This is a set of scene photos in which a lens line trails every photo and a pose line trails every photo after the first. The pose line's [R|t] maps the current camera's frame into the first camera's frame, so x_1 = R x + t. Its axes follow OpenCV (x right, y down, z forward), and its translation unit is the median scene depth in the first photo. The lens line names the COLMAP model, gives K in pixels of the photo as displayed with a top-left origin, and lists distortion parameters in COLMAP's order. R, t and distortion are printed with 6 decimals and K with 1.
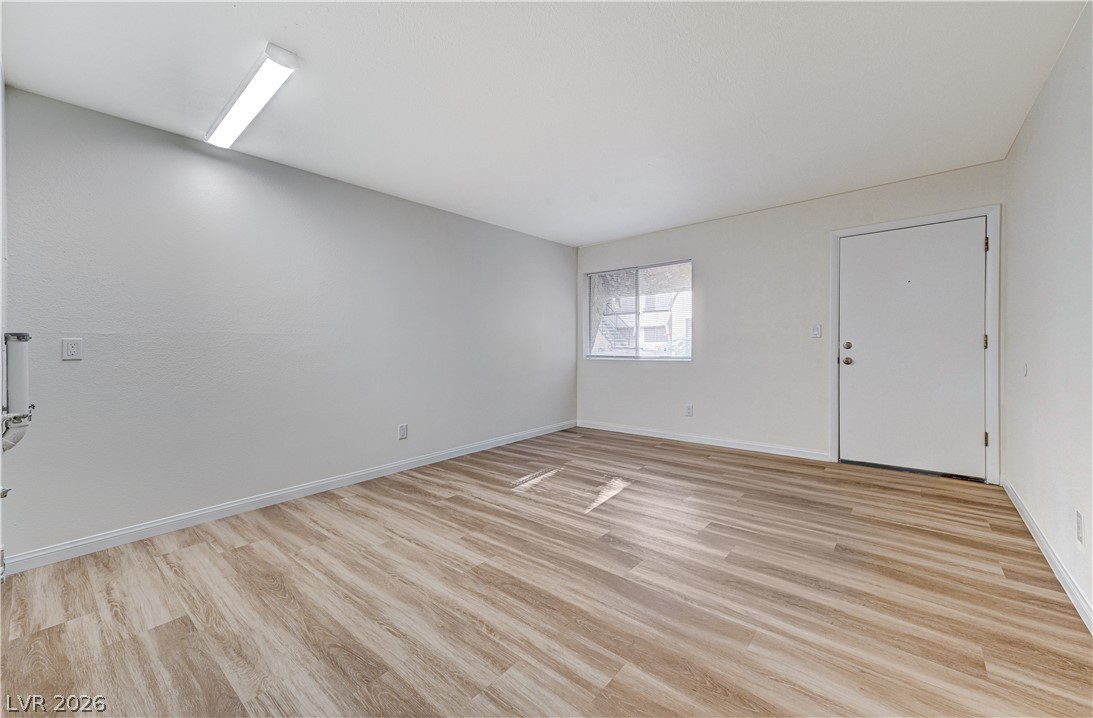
lens RADIAL K [[434.7, 0, 540.2], [0, 434.7, 355.0], [0, 0, 1]] dist [0.021615, 0.000281]
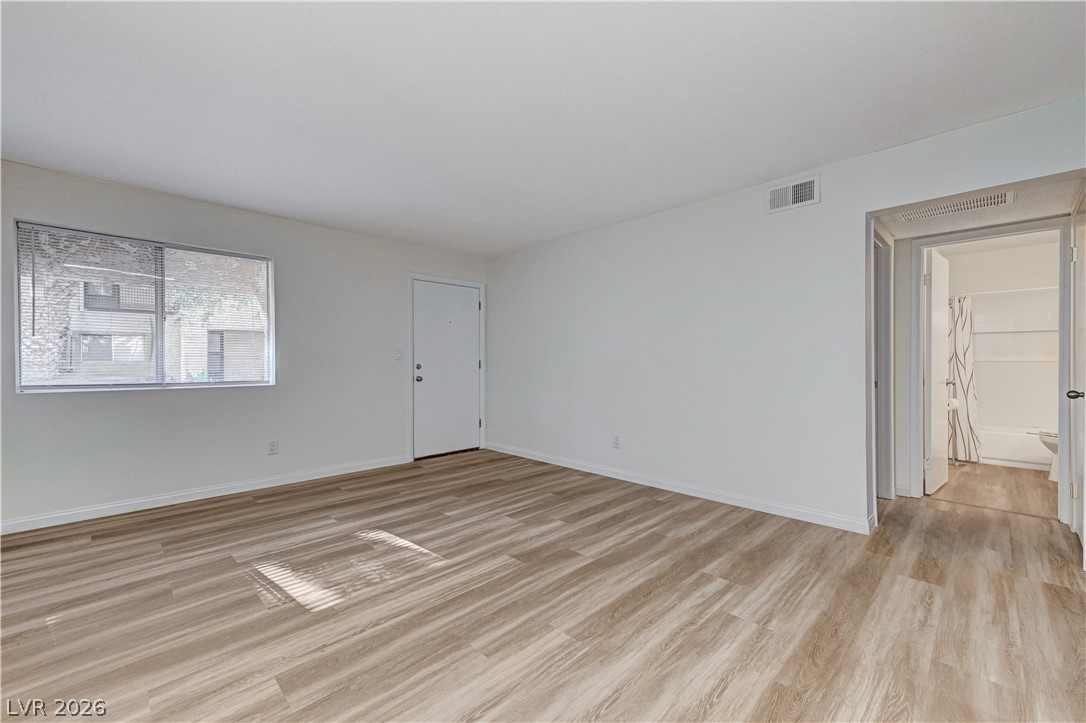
lens RADIAL K [[439.9, 0, 540.1], [0, 439.9, 359.6], [0, 0, 1]] dist [0.012197, 0.000137]
pose [[0.078201, 0.021024, 0.996716, -0.806290], [0.021735, 0.999504, -0.022788, -0.007834], [-0.996701, 0.023445, 0.077706, 0.820278]]
